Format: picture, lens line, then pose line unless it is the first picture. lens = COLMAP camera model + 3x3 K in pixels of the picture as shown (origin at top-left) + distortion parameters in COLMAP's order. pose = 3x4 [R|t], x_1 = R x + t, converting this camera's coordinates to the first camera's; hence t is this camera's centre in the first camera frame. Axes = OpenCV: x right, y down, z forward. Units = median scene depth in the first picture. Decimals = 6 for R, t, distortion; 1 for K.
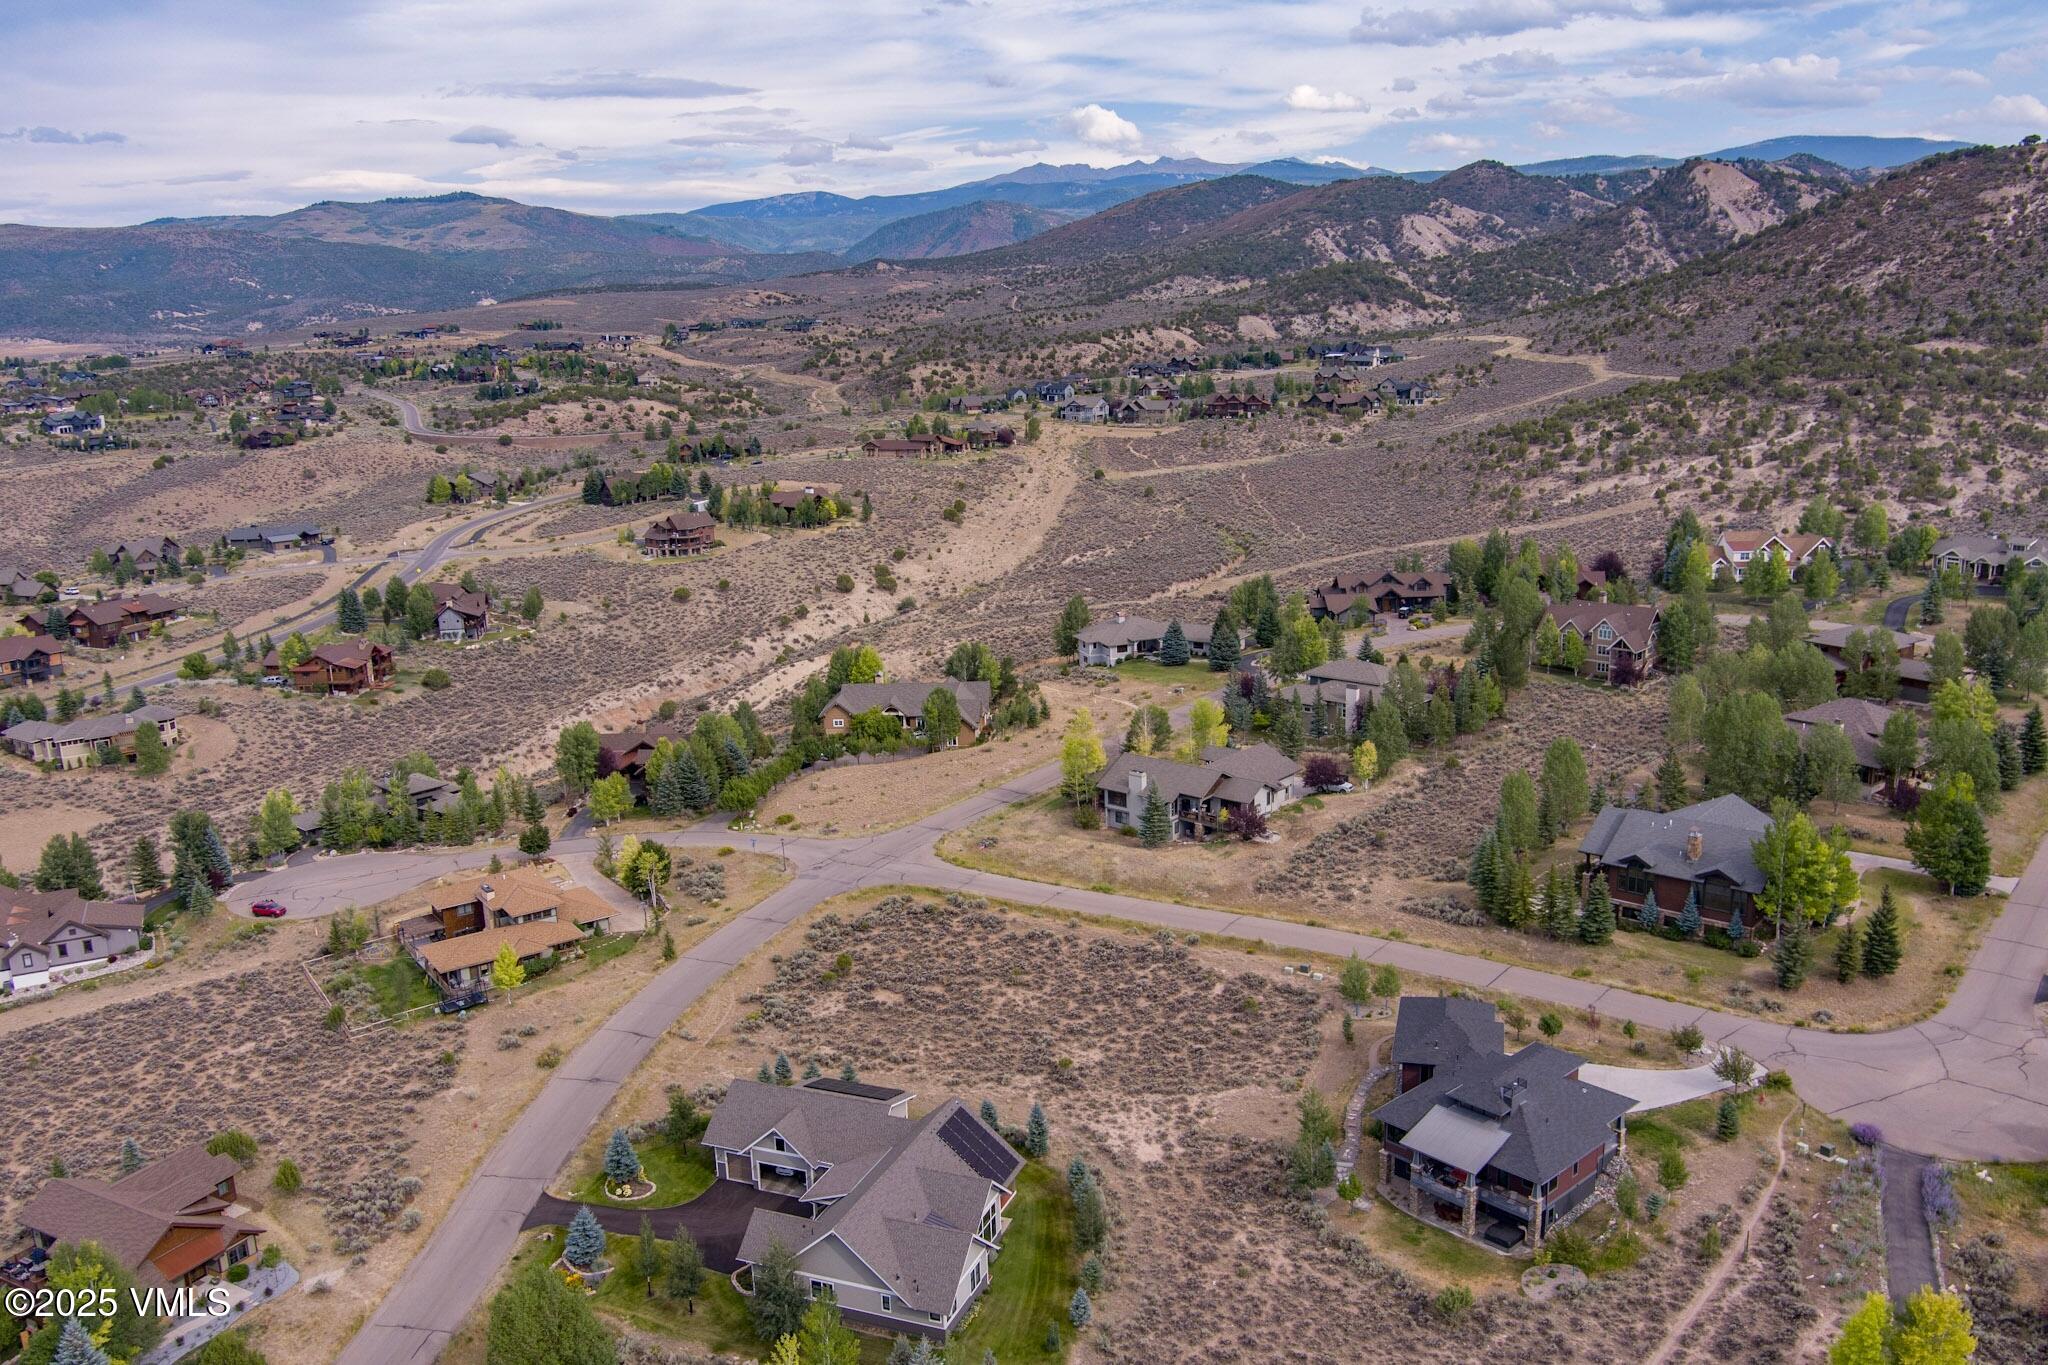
lens RADIAL K [[1655.7, 0, 1023.0], [0, 1655.7, 691.6], [0, 0, 1]] dist [-0.061331, 0.003440]
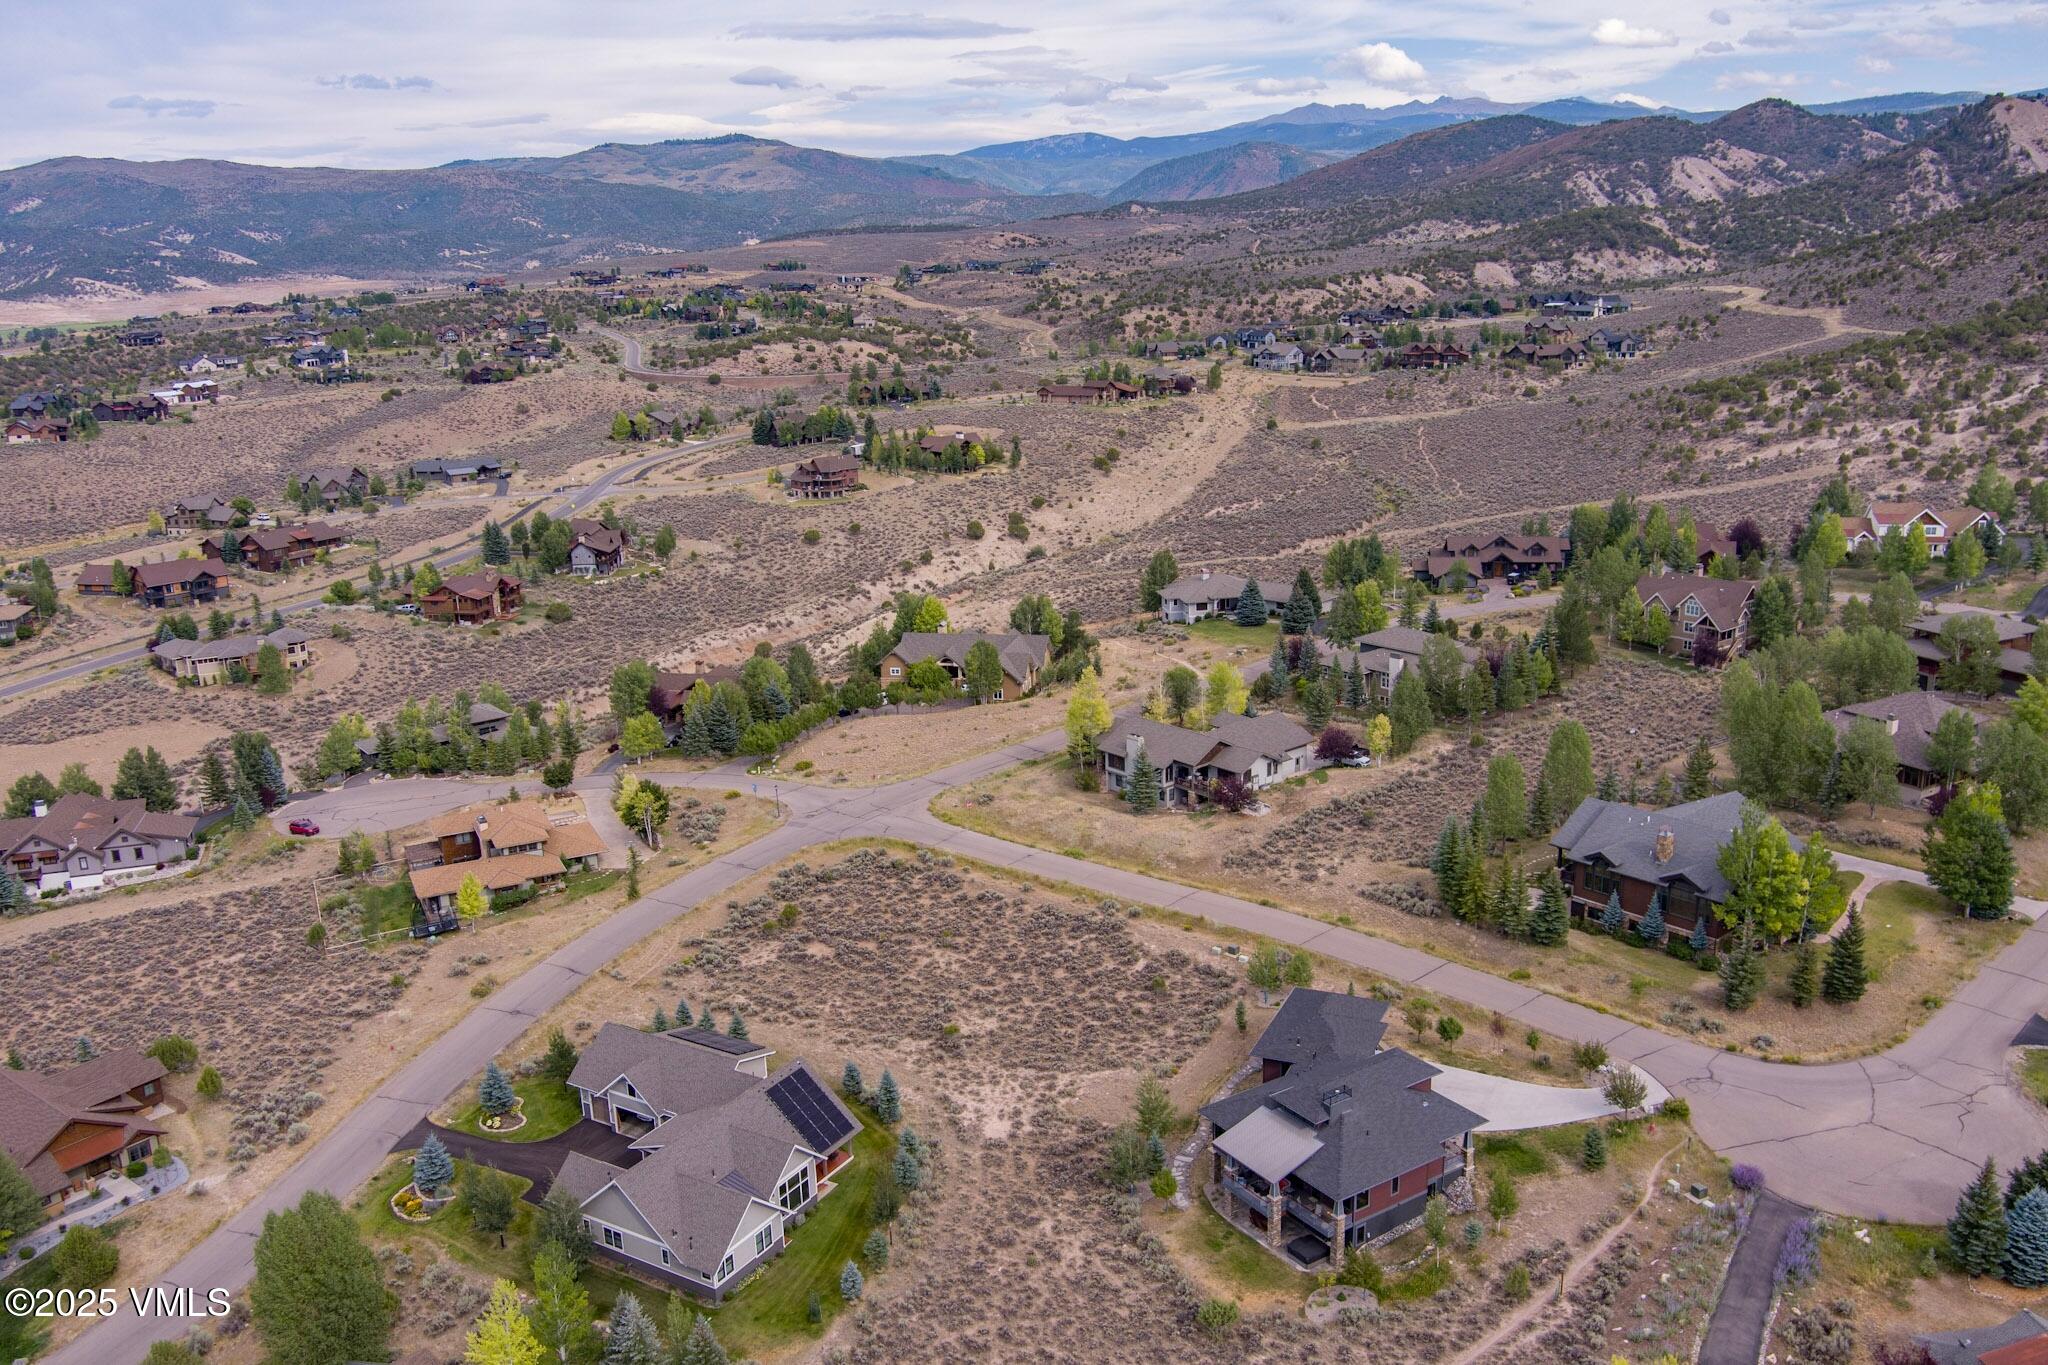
lens RADIAL K [[1655.7, 0, 1023.0], [0, 1655.7, 691.6], [0, 0, 1]] dist [-0.061331, 0.003440]
pose [[0.987652, 0.042573, -0.150769, 0.050741], [-0.037574, 0.998650, 0.035857, -0.003308], [0.152092, -0.029749, 0.987919, 0.009631]]
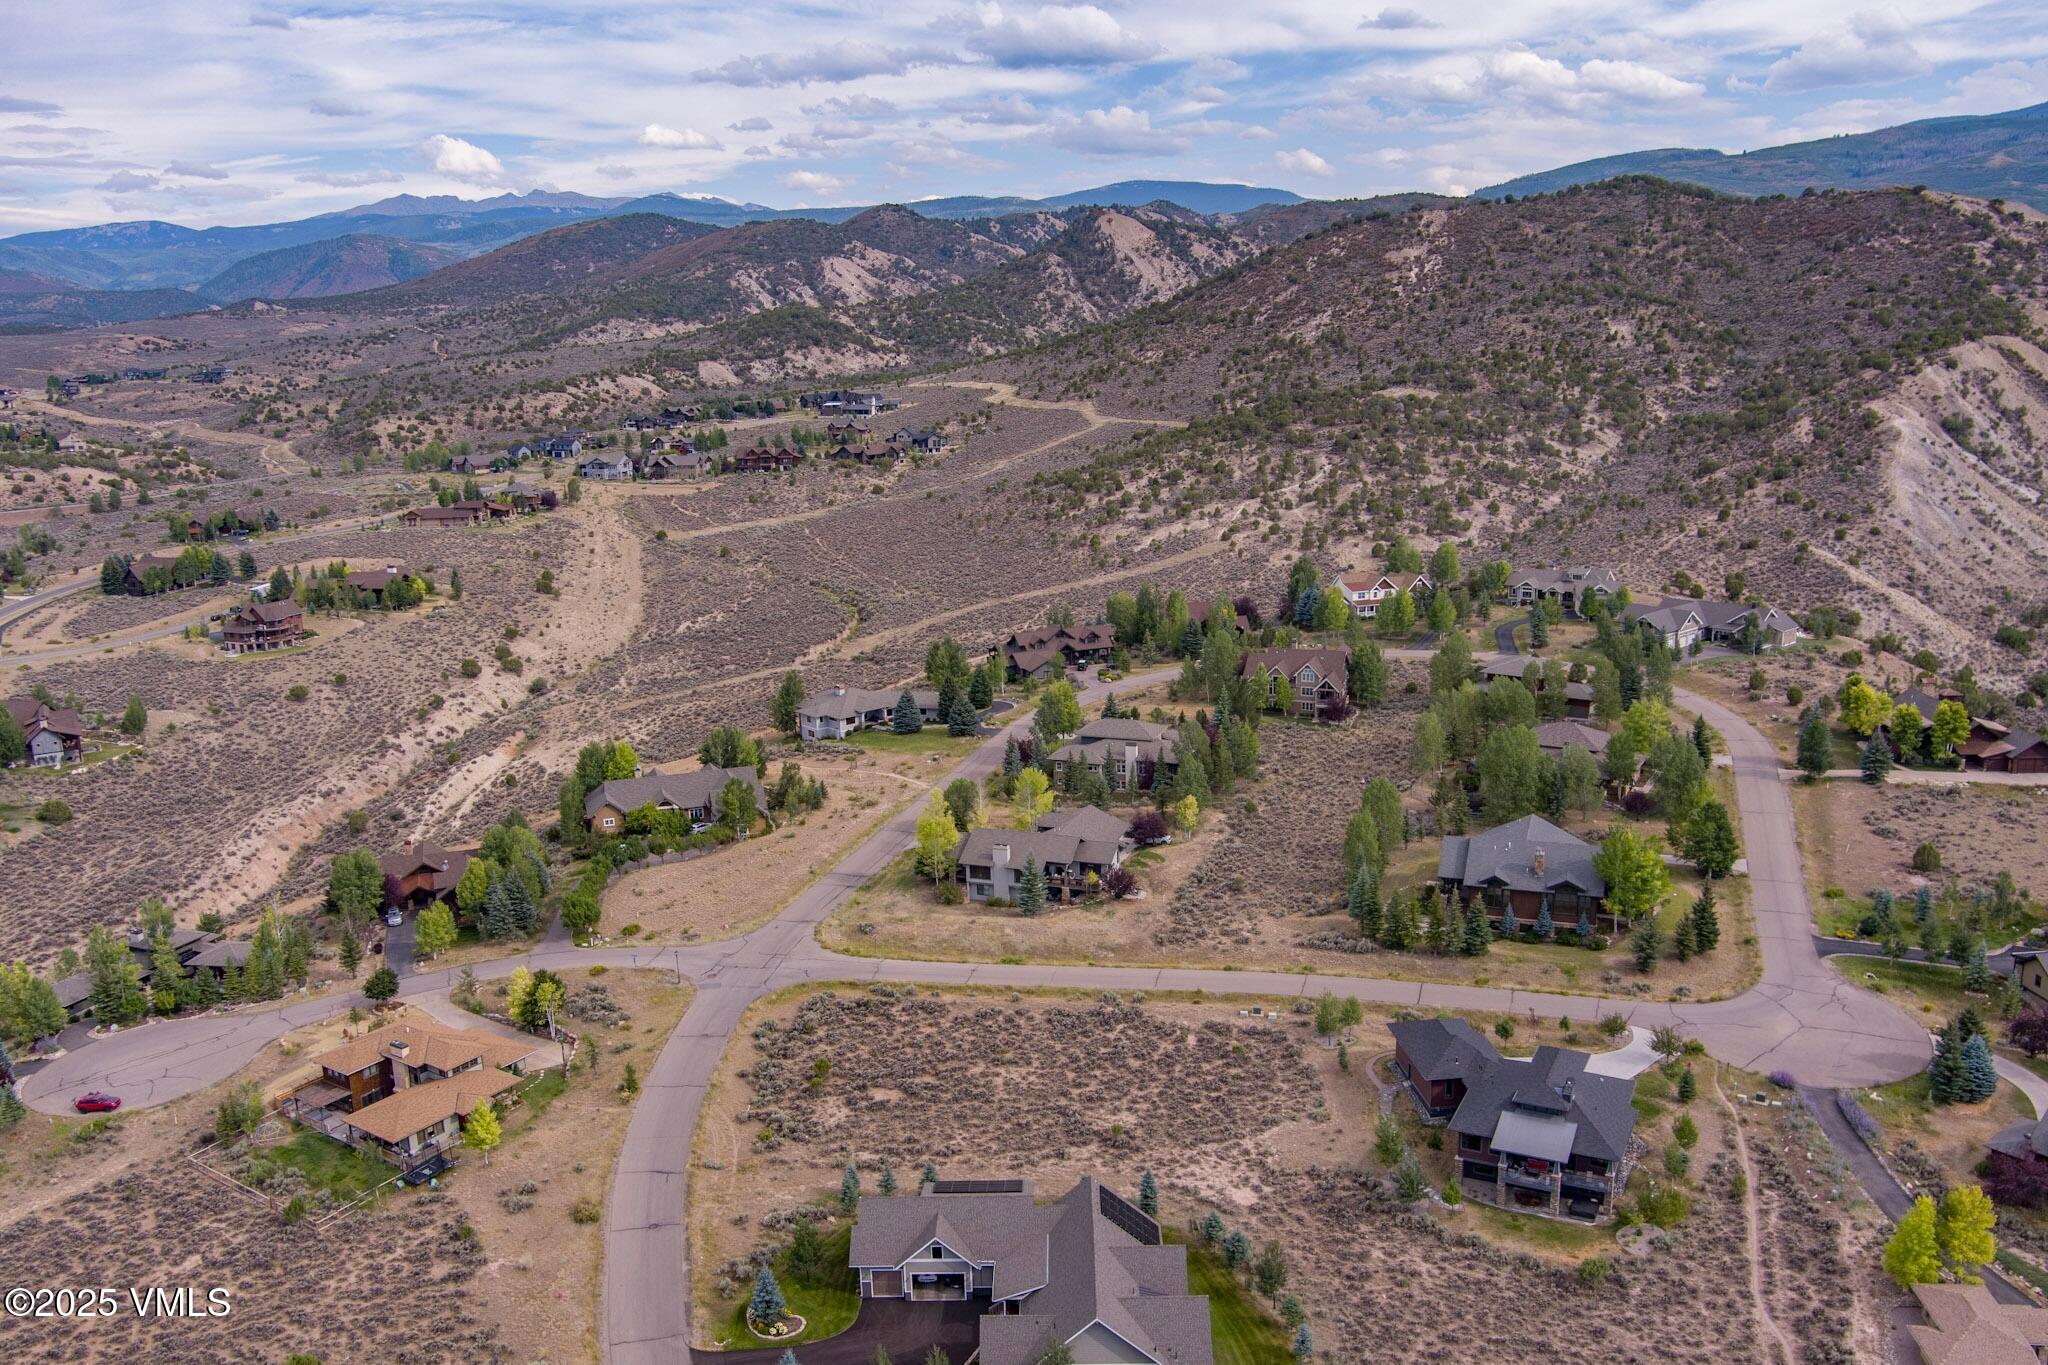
lens RADIAL K [[1655.7, 0, 1023.0], [0, 1655.7, 691.6], [0, 0, 1]] dist [-0.061331, 0.003440]
pose [[0.935185, -0.073206, 0.346512, -0.093676], [0.079967, 0.996784, -0.005234, -0.014486], [-0.345014, 0.032605, 0.938031, 0.000271]]
